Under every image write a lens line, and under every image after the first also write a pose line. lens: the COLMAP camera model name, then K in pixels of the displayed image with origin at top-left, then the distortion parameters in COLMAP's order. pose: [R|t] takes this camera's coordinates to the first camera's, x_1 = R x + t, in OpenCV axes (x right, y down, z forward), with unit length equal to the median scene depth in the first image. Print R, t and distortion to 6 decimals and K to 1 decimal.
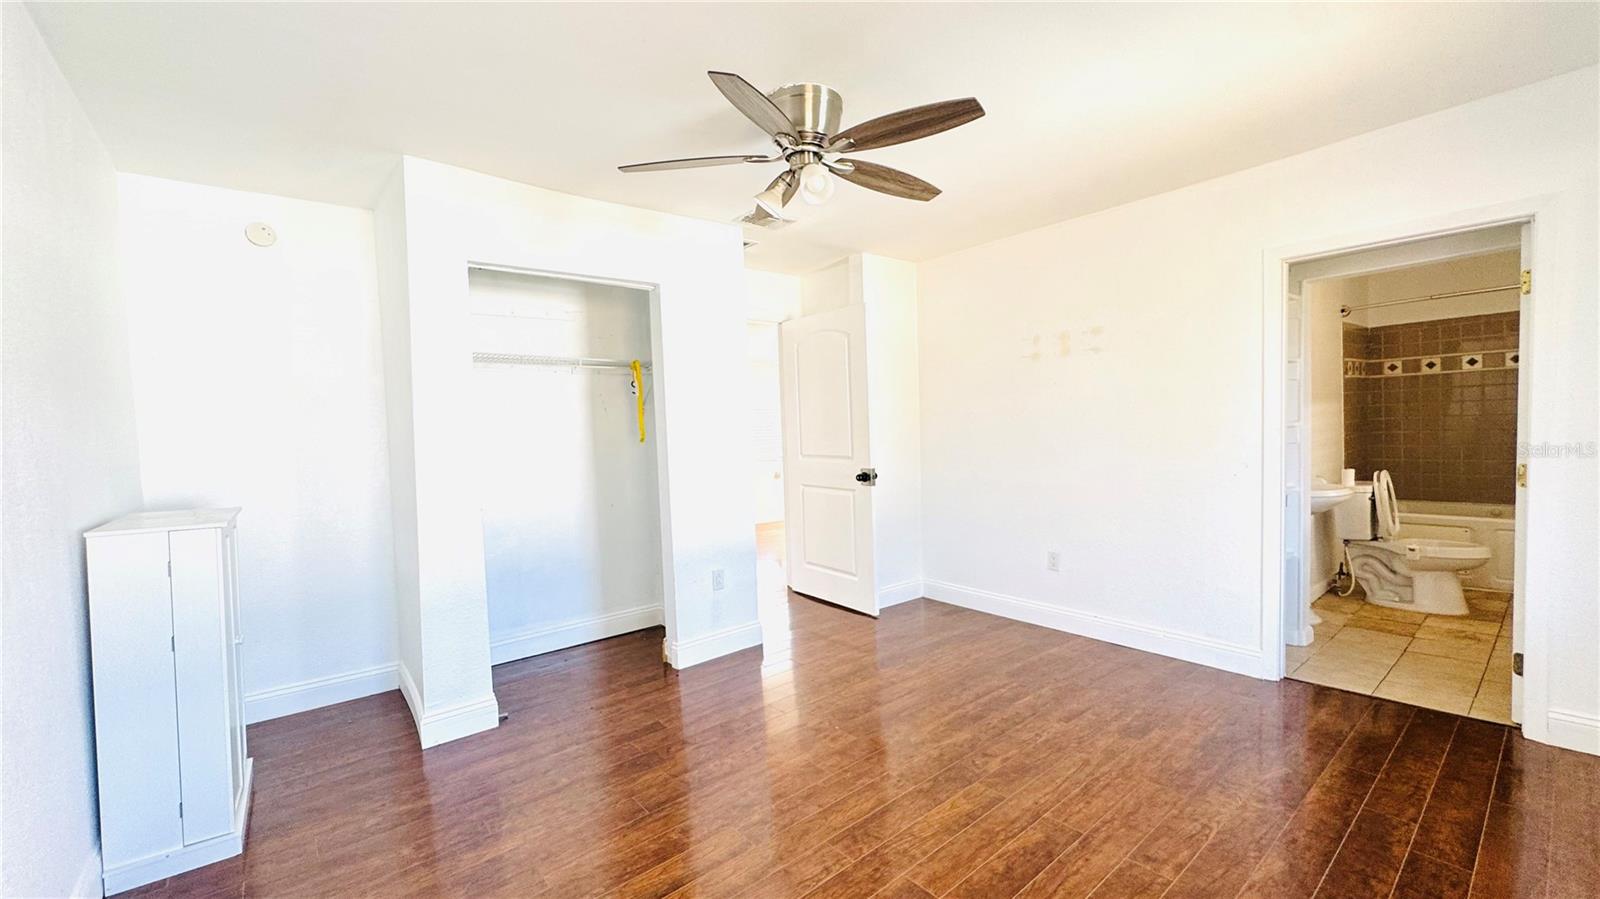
lens RADIAL K [[639.0, 0, 800.0], [0, 639.0, 449.5], [0, 0, 1]] dist [-0.002633, 0.000210]
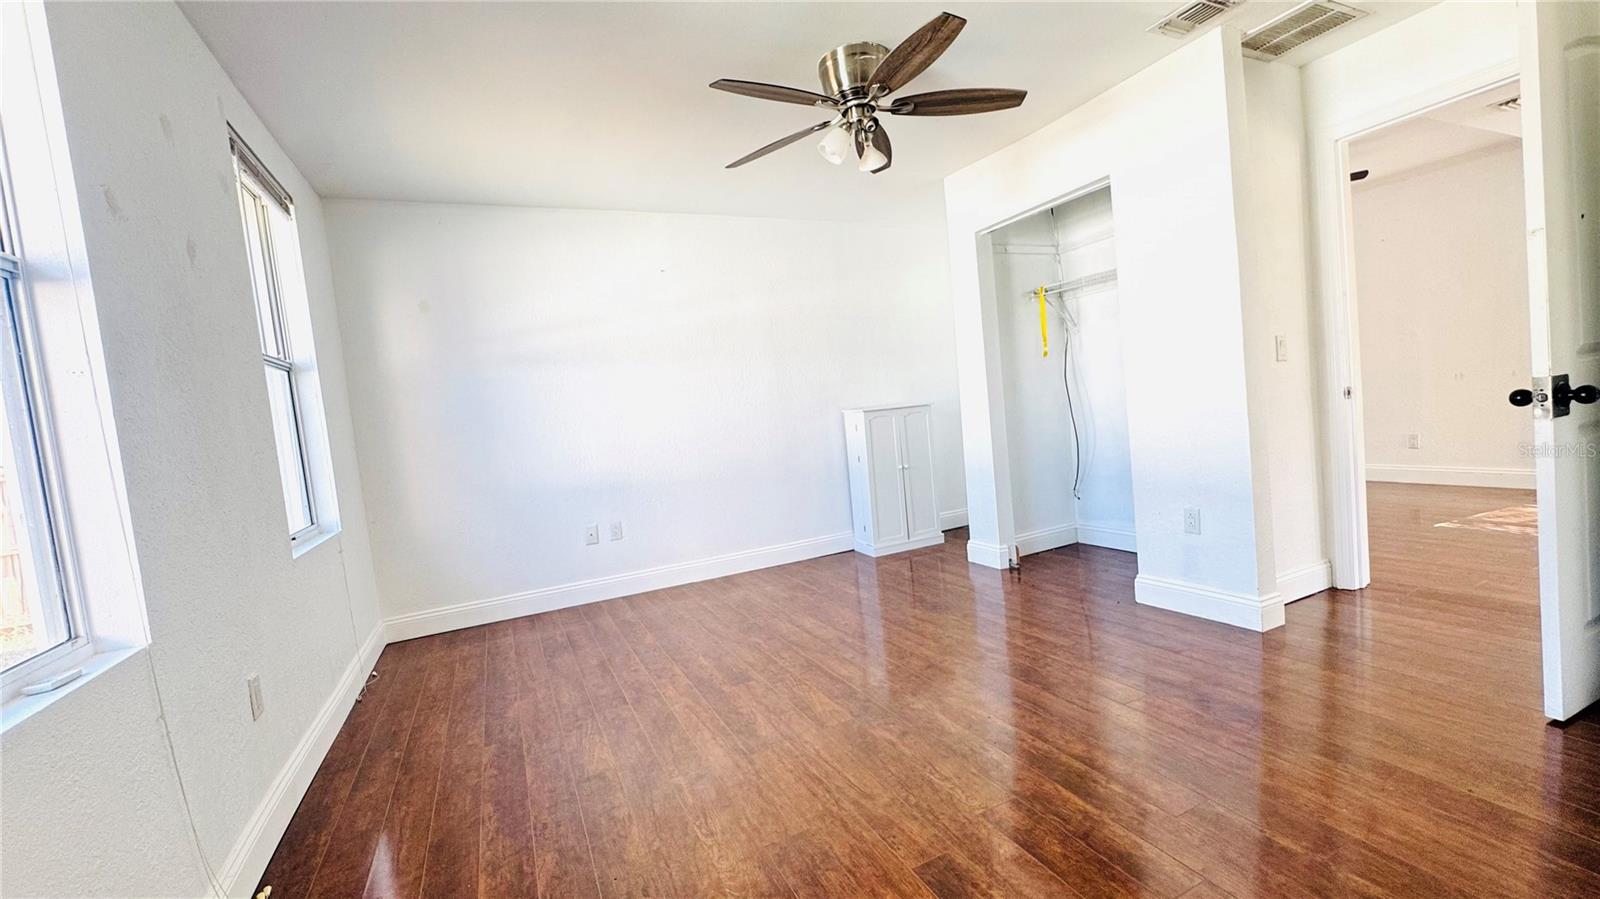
lens RADIAL K [[639.0, 0, 800.0], [0, 639.0, 449.5], [0, 0, 1]] dist [-0.002633, 0.000210]
pose [[-0.220931, 0.123740, -0.967408, 0.983059], [0.064645, 0.991595, 0.112071, -0.005535], [0.973145, -0.037778, -0.227074, 0.951602]]
